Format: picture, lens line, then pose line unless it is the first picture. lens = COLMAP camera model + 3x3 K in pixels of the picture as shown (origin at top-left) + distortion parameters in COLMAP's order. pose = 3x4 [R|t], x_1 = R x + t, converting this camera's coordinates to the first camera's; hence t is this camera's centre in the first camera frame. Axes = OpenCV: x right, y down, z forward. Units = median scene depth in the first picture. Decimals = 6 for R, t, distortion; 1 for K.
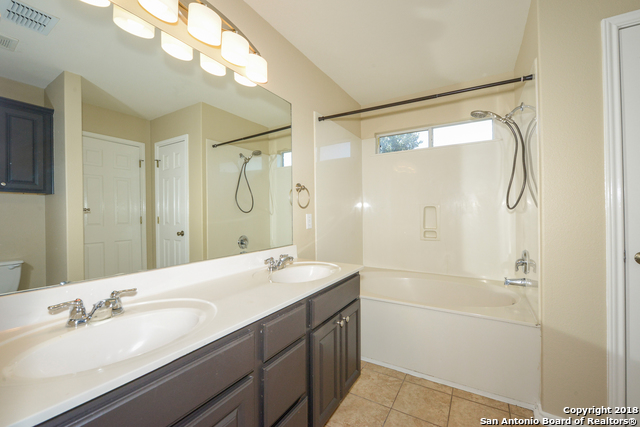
lens RADIAL K [[258.8, 0, 322.6], [0, 258.8, 212.5], [0, 0, 1]] dist [-0.000561, -0.000010]
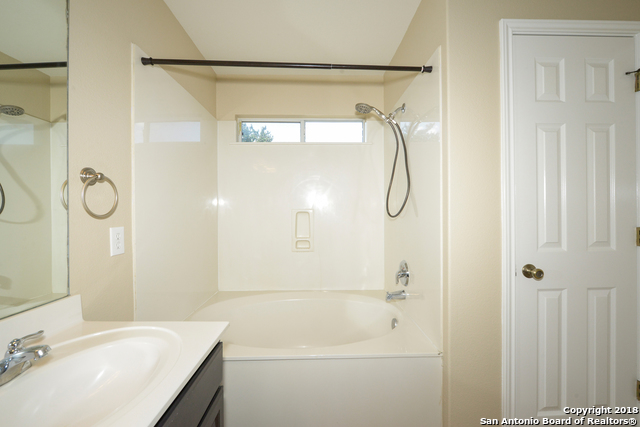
lens RADIAL K [[256.4, 0, 321.4], [0, 256.4, 211.6], [0, 0, 1]] dist [-0.008598, -0.000409]
pose [[0.847531, 0.004066, 0.530730, 0.024956], [-0.001619, 0.999986, -0.005077, -0.024967], [-0.530744, 0.003443, 0.847525, 0.324954]]
